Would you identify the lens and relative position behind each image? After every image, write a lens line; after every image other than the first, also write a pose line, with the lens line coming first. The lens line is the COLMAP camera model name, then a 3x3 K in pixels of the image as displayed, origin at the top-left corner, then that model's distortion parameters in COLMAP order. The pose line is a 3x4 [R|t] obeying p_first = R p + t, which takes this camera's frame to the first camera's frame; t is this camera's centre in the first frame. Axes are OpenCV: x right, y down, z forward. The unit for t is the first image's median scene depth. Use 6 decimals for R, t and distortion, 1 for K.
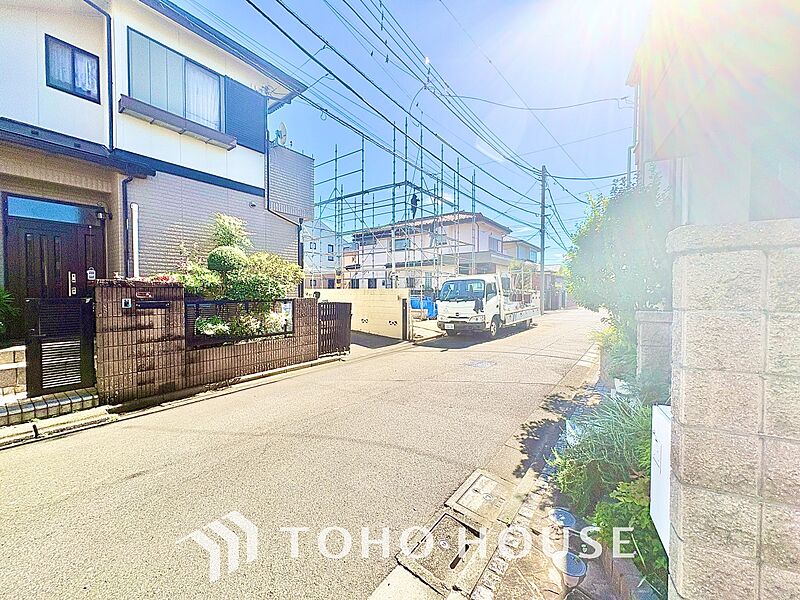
lens RADIAL K [[318.5, 0, 400.3], [0, 318.5, 300.7], [0, 0, 1]] dist [0.003174, -0.000147]
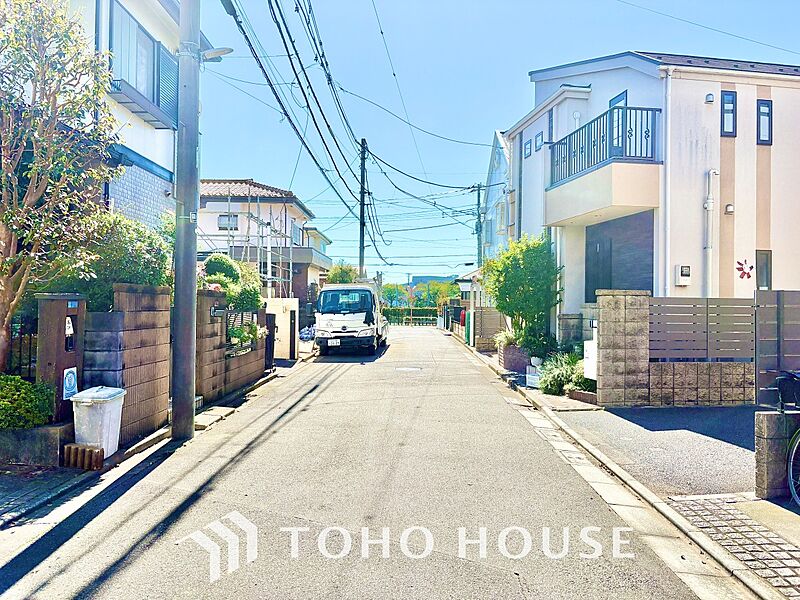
lens RADIAL K [[606.0, 0, 400.3], [0, 606.0, 297.7], [0, 0, 1]] dist [0.033699, -0.036536]
pose [[0.808716, 0.012892, 0.588058, -0.696851], [0.008141, 0.999419, -0.033105, 0.015444], [-0.588143, 0.031560, 0.808141, -0.460627]]
